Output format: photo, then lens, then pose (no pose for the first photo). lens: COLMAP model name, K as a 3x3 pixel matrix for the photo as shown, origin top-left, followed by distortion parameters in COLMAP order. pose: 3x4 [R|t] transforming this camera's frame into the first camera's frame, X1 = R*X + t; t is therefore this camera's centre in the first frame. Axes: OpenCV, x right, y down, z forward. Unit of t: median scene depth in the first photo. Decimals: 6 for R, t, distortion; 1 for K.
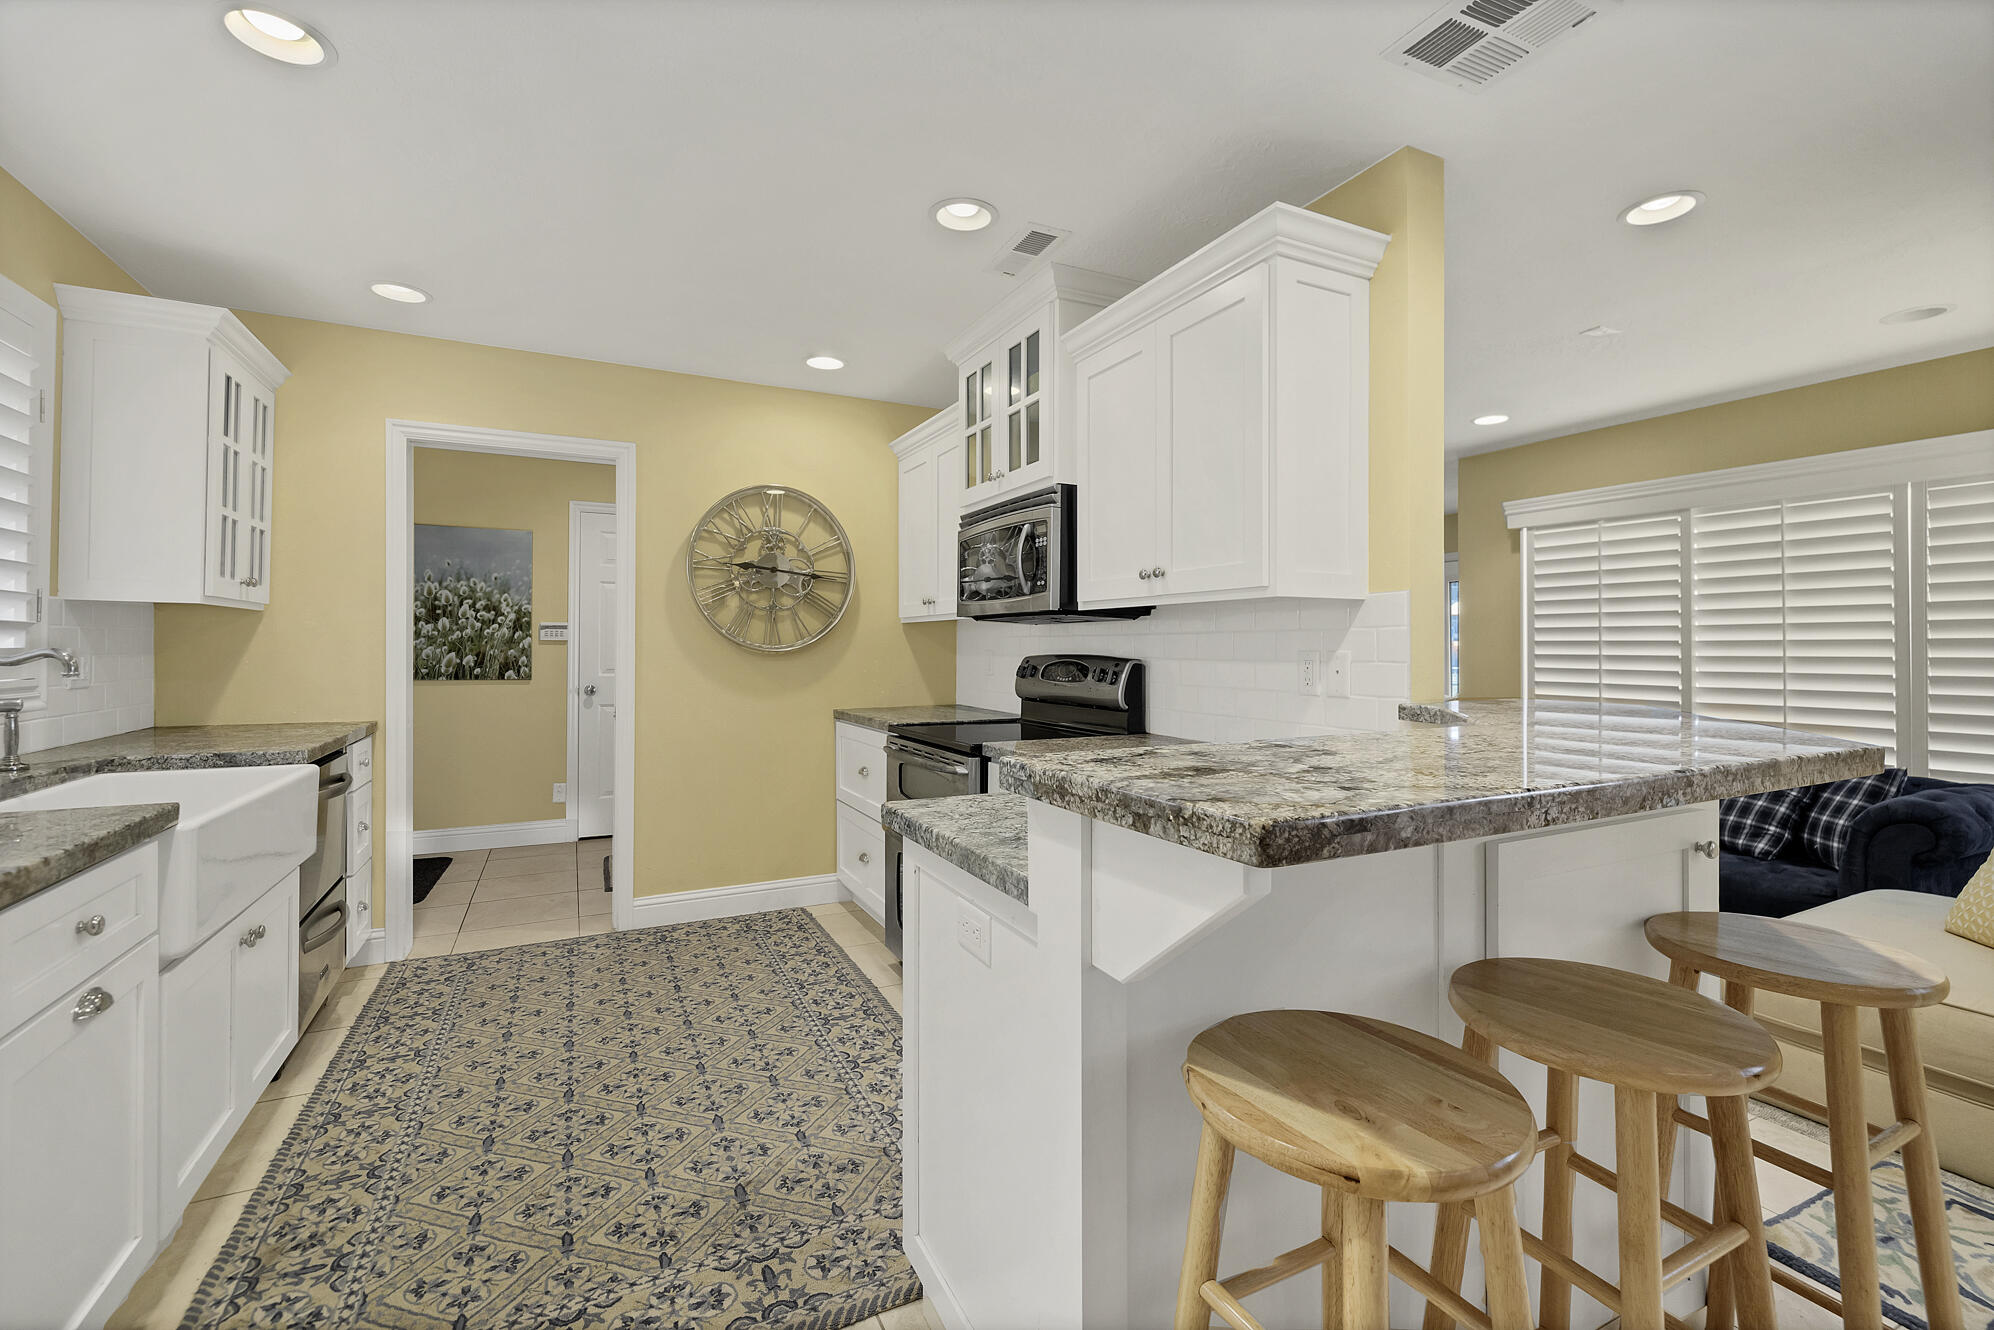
lens RADIAL K [[863.9, 0, 1006.9], [0, 863.9, 649.4], [0, 0, 1]] dist [0.002499, -0.000527]
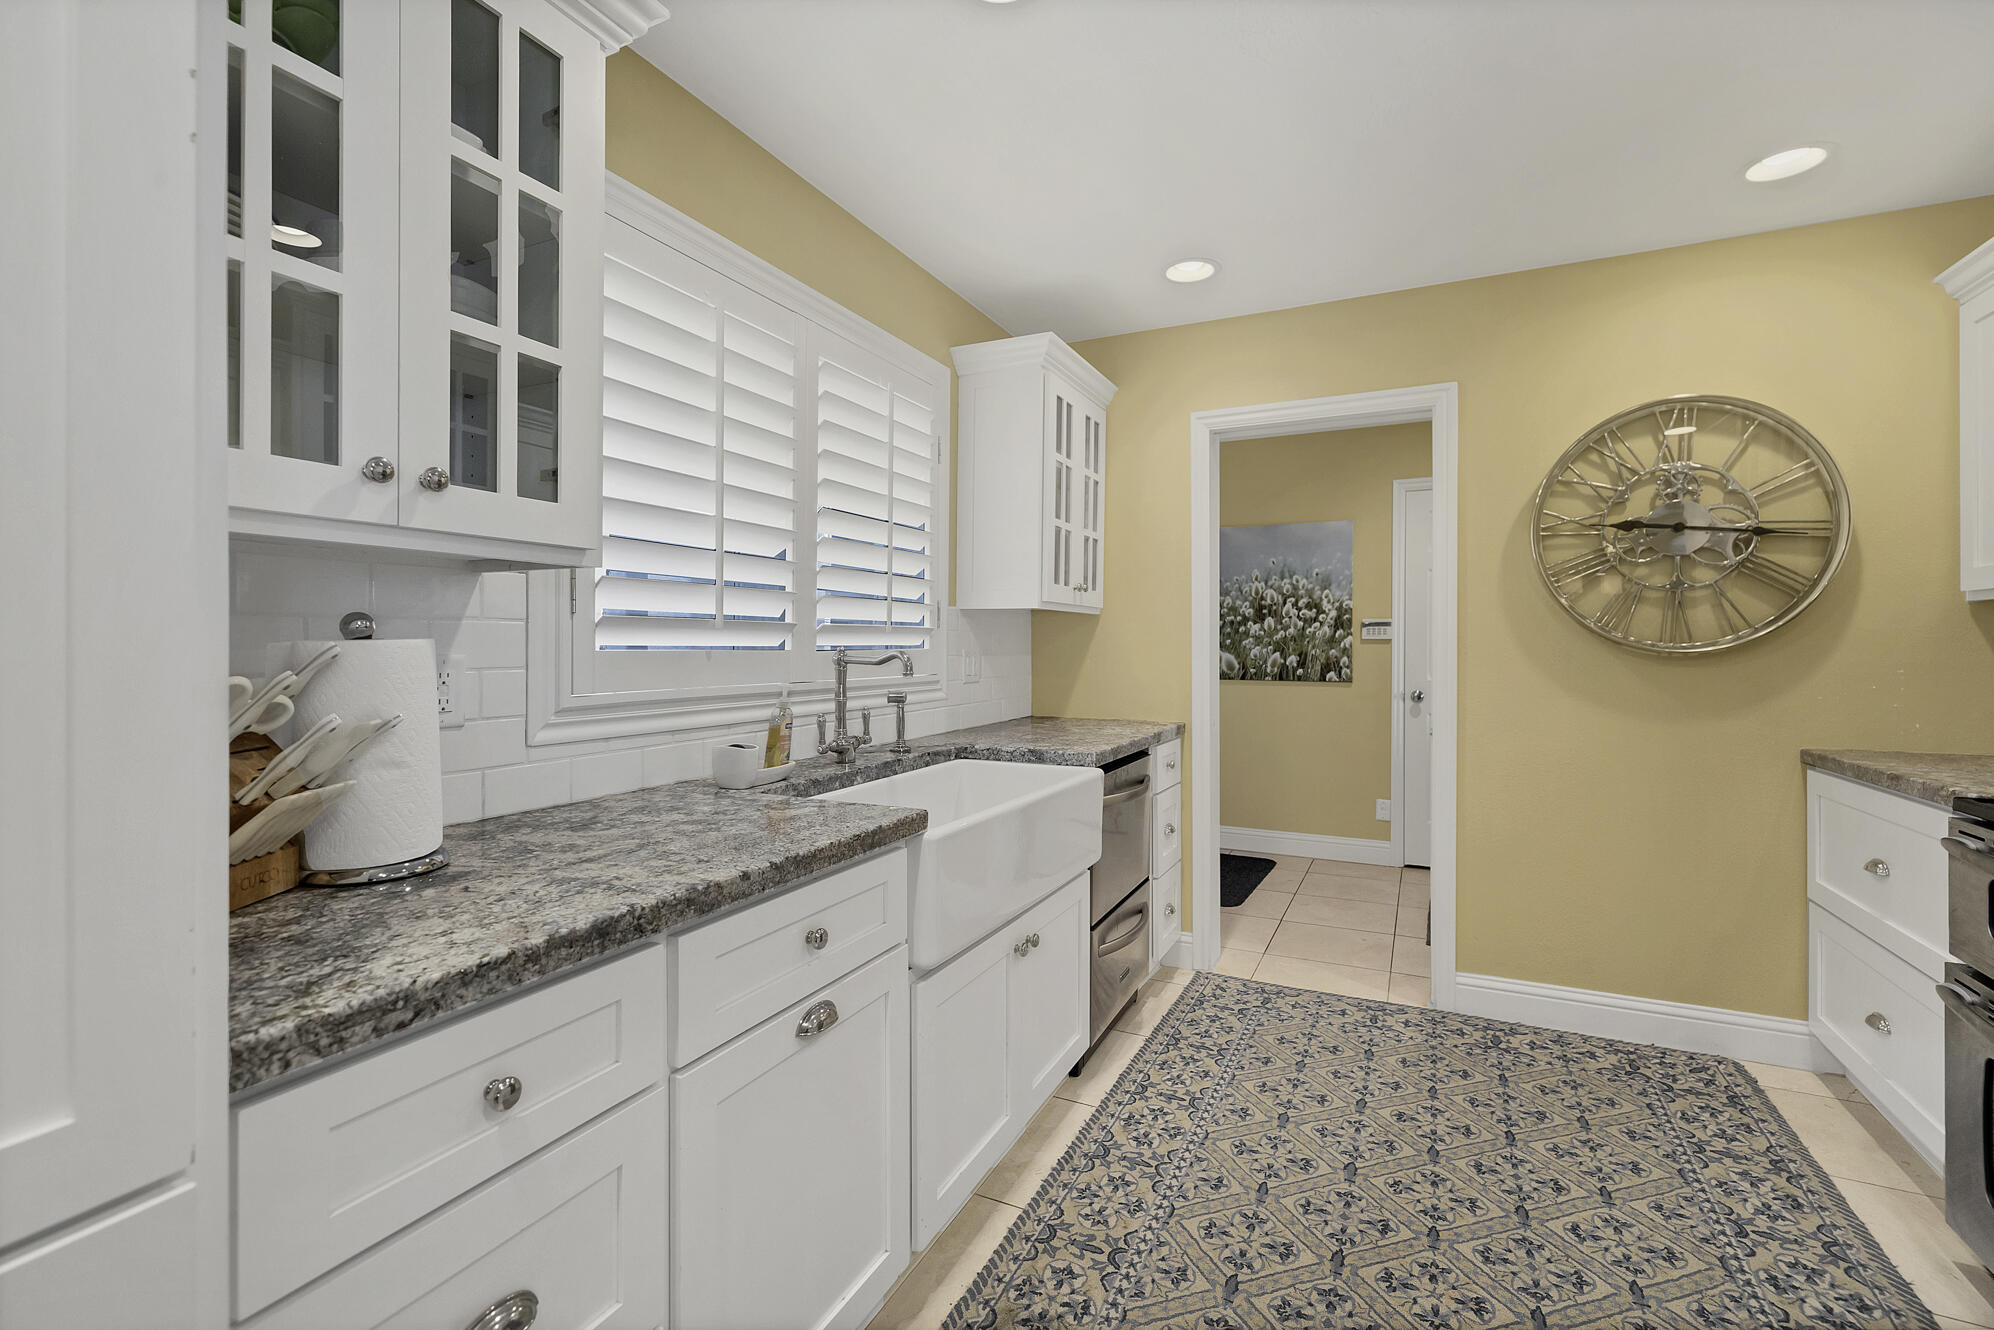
lens RADIAL K [[863.9, 0, 1000.3], [0, 863.9, 649.2], [0, 0, 1]] dist [0.002499, -0.000527]
pose [[0.600240, -0.001092, -0.799819, -0.068426], [0.001858, 0.999998, 0.000029, -0.001266], [0.799818, -0.001504, 0.600241, 0.246623]]
